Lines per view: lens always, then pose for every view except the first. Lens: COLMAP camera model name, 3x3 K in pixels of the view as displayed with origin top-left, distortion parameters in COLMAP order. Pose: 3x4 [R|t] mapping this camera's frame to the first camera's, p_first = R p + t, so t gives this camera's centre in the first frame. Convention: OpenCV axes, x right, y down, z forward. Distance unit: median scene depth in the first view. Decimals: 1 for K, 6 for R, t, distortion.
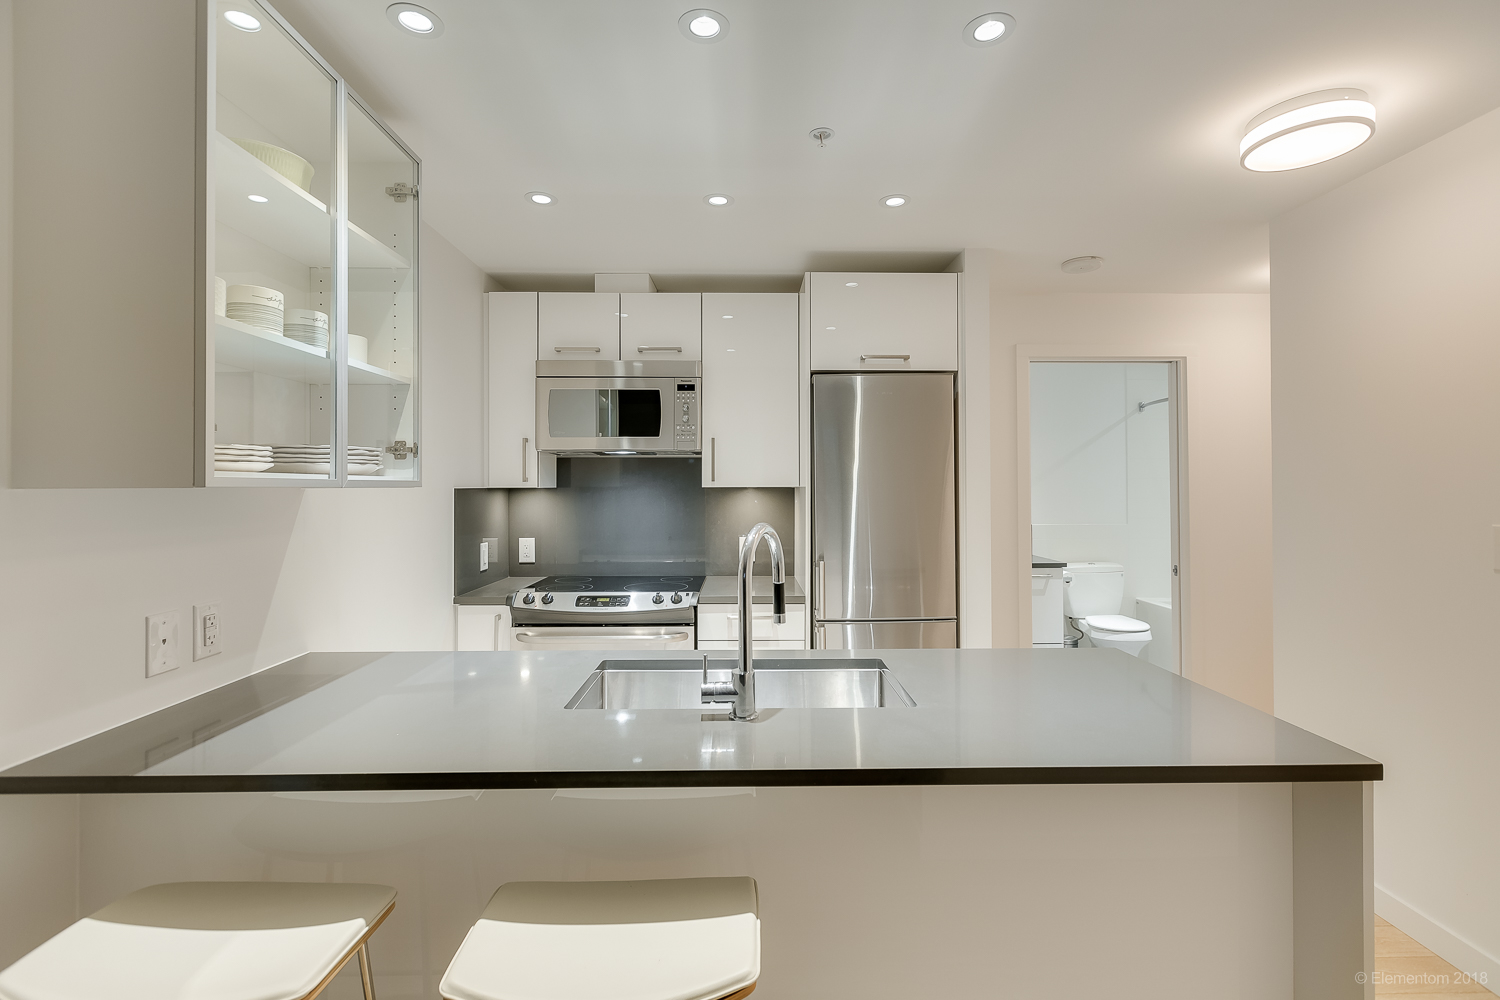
lens RADIAL K [[683.2, 0, 750.0], [0, 683.2, 500.0], [0, 0, 1]] dist [-0.000895, -0.000186]
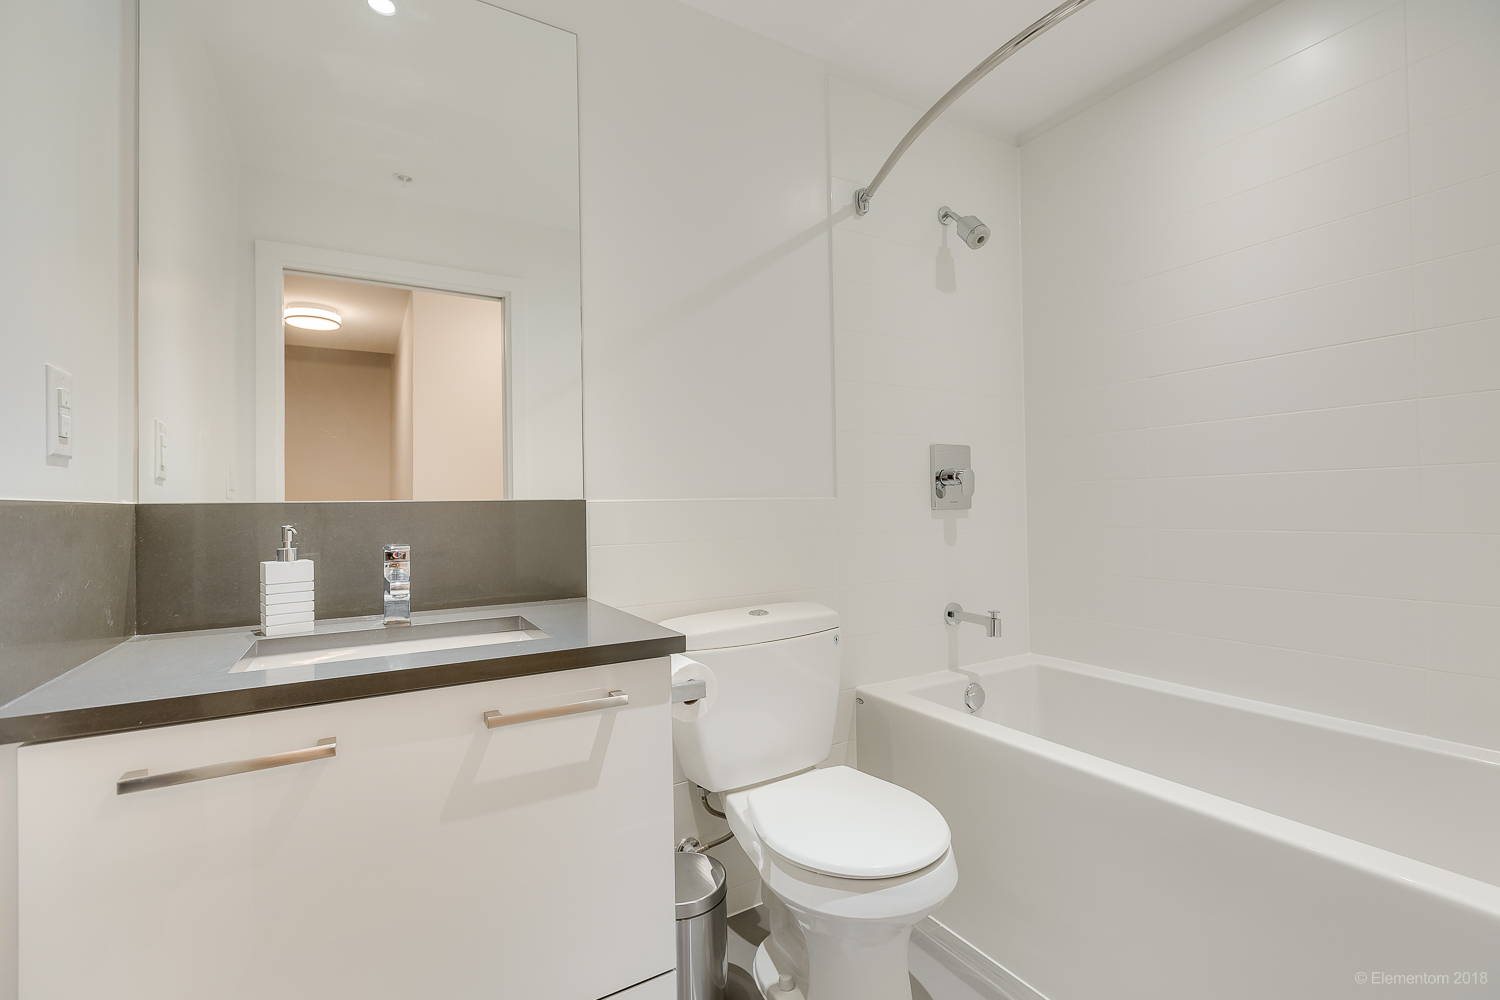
lens RADIAL K [[683.2, 0, 750.0], [0, 683.2, 500.0], [0, 0, 1]] dist [-0.000895, -0.000186]
pose [[0.875882, -0.000146, 0.482526, 0.336585], [0.008614, 0.999845, -0.015332, 0.043302], [-0.482449, 0.017586, 0.875748, 0.710018]]
